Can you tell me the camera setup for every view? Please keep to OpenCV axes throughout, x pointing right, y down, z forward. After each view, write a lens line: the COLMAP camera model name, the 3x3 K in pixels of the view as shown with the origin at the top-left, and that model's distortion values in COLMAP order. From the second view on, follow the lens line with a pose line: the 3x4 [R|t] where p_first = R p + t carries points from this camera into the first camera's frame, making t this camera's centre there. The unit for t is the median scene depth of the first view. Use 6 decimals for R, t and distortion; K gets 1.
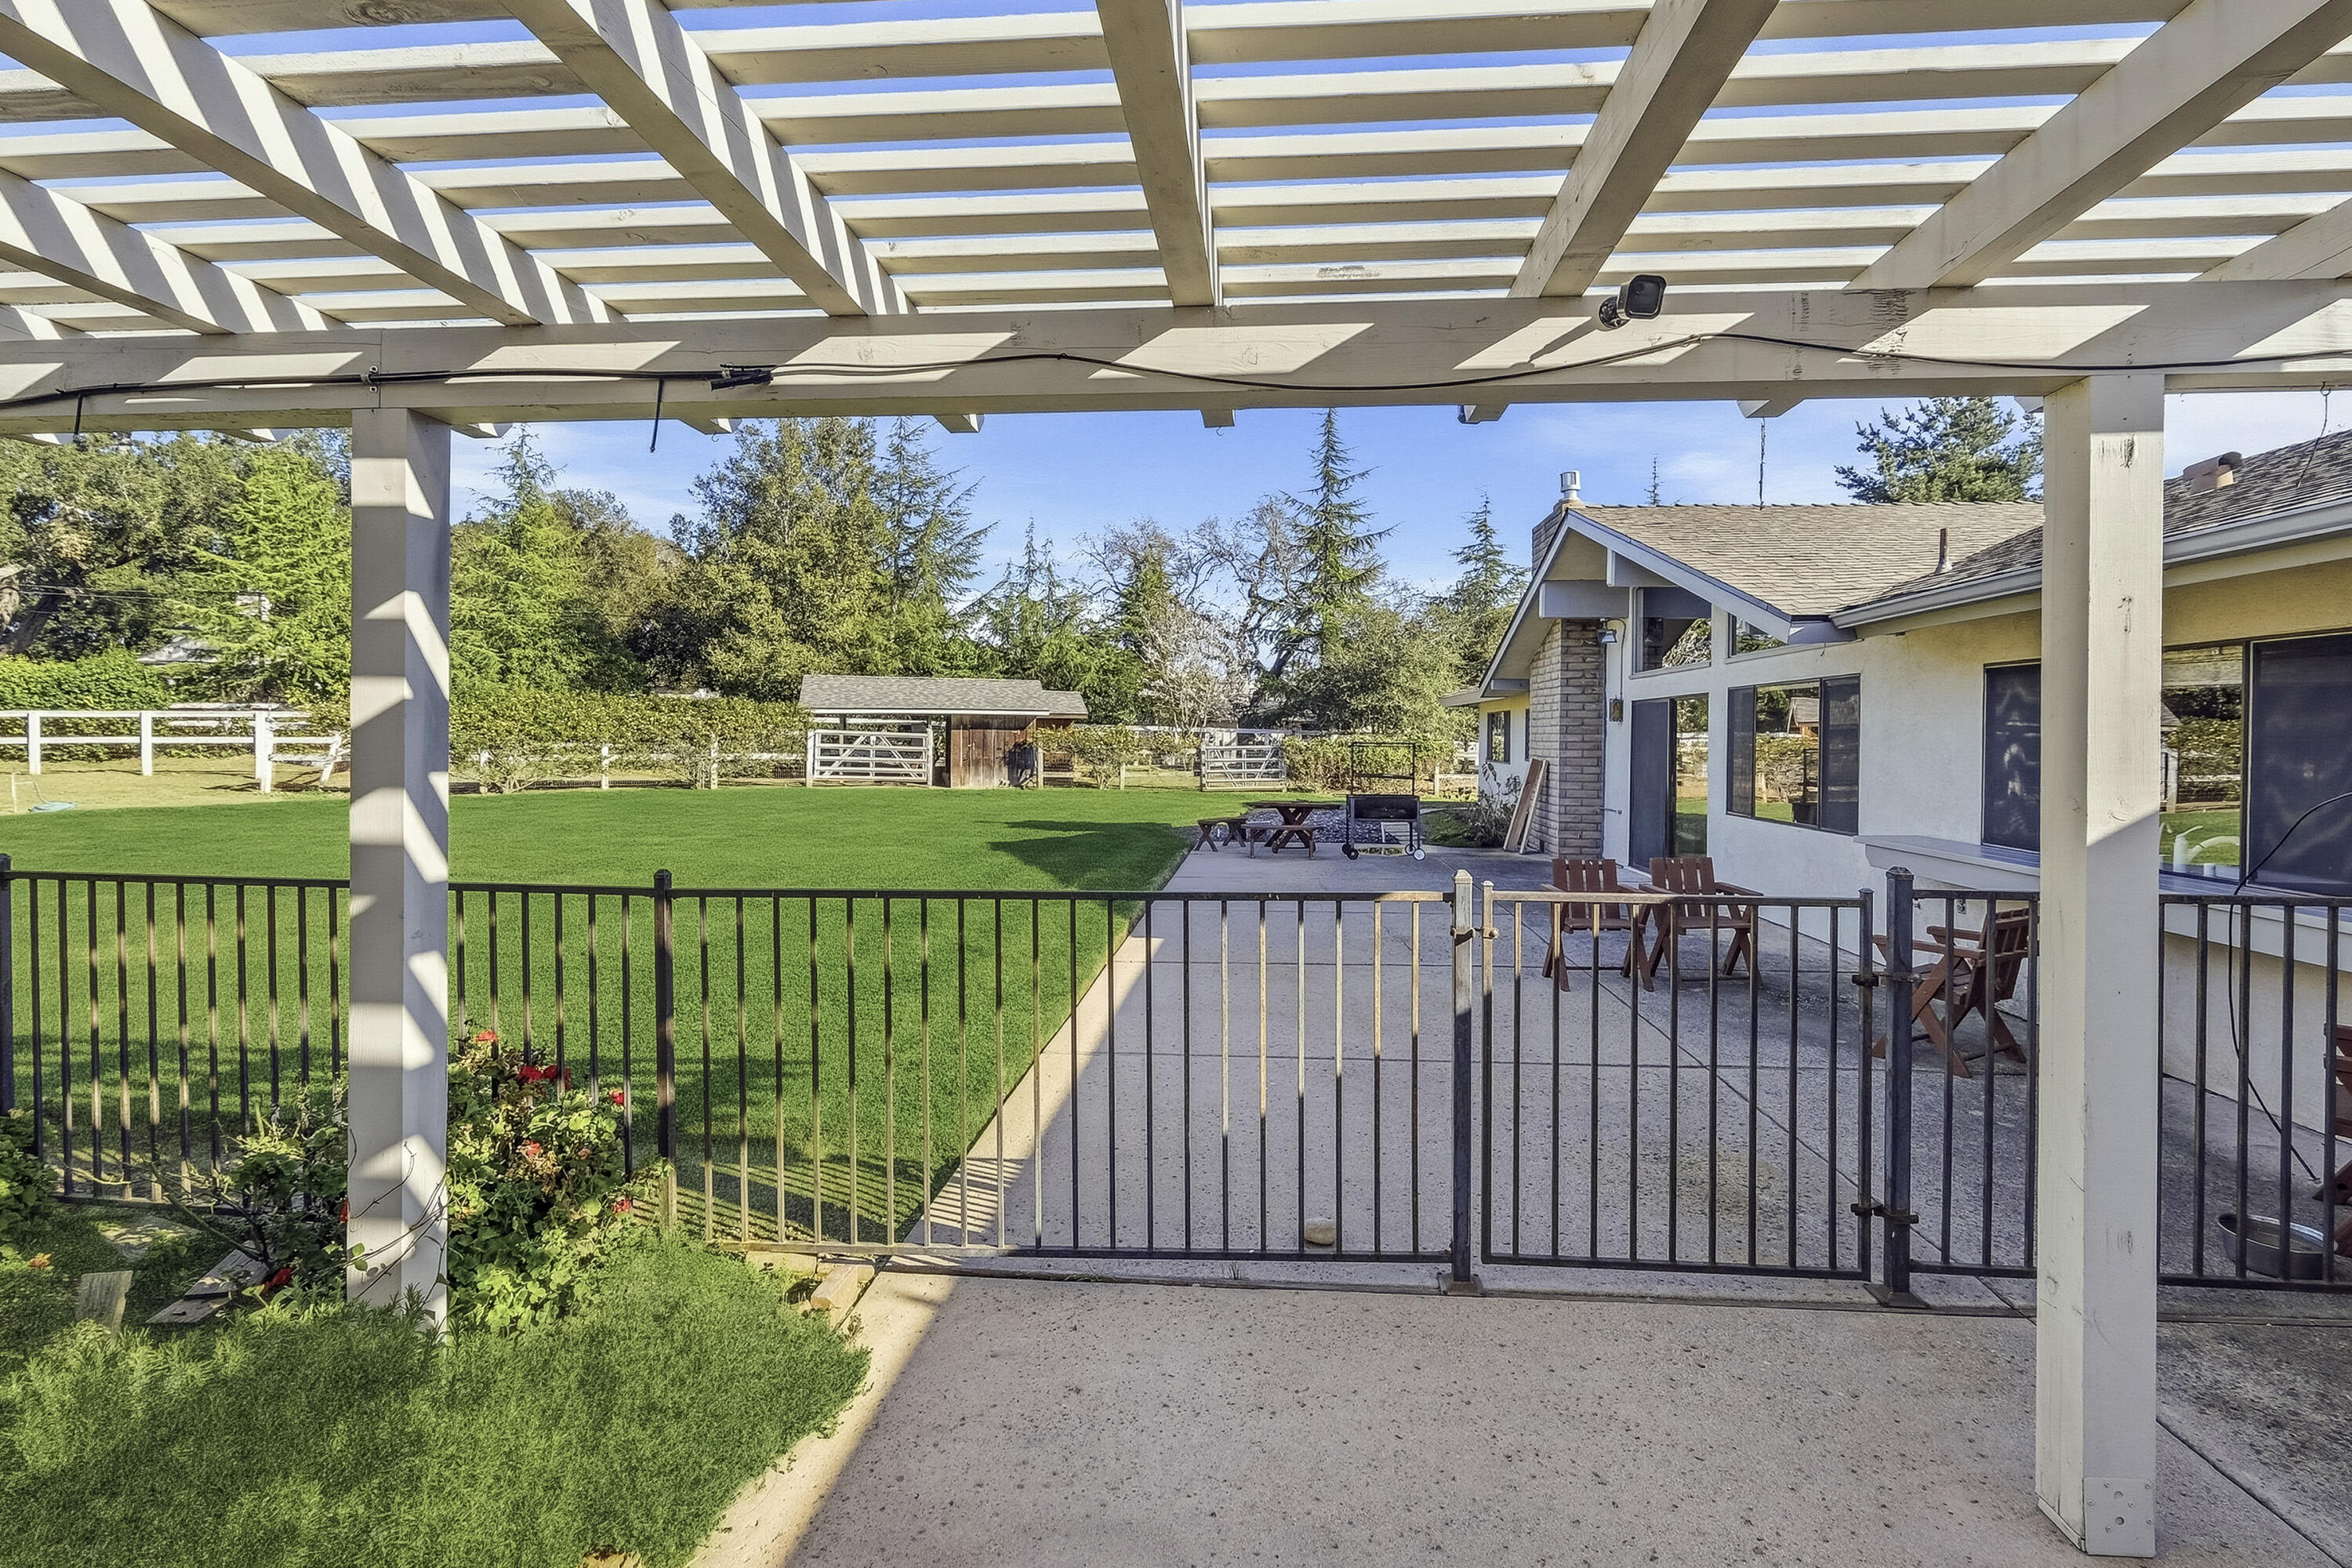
lens RADIAL K [[1036.3, 0, 1202.2], [0, 1036.3, 755.5], [0, 0, 1]] dist [-0.001303, -0.000116]
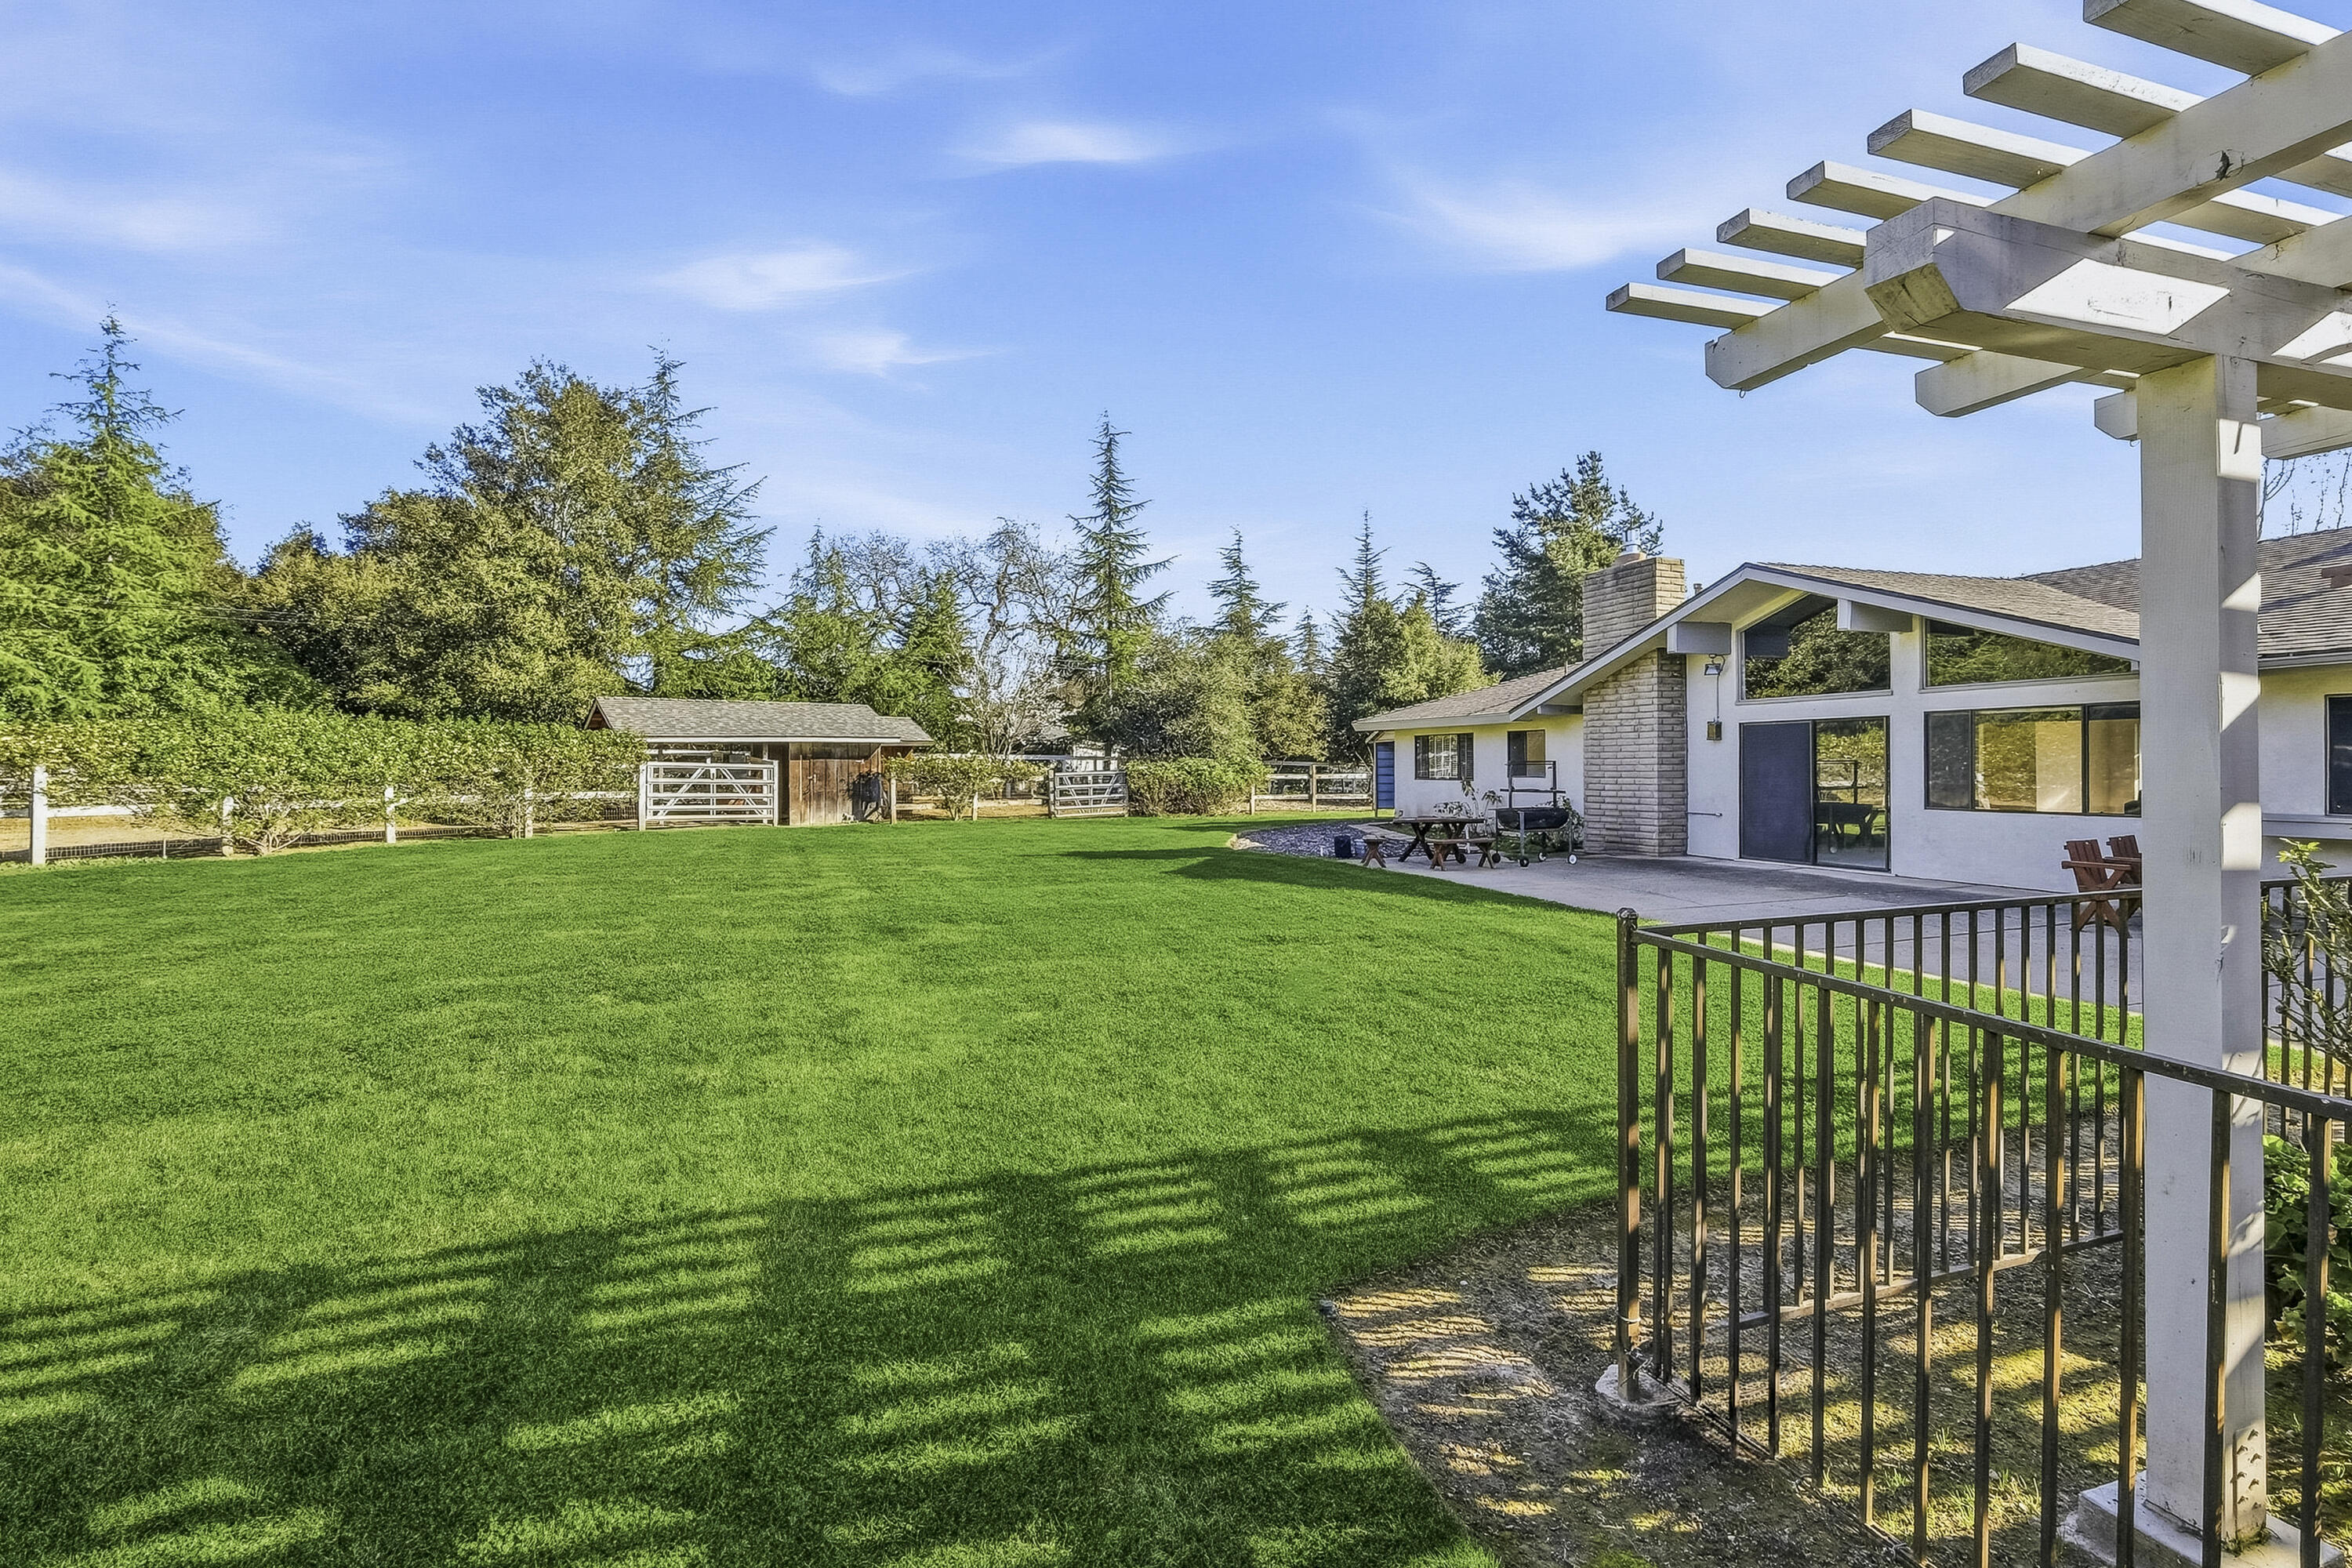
lens RADIAL K [[1029.9, 0, 1176.0], [0, 1029.9, 784.0], [0, 0, 1]] dist [0.000254, -0.000067]
pose [[0.927493, -0.023433, 0.373104, -0.262286], [0.022827, 0.999721, 0.006042, -0.001979], [-0.373142, 0.002913, 0.927770, 0.058021]]
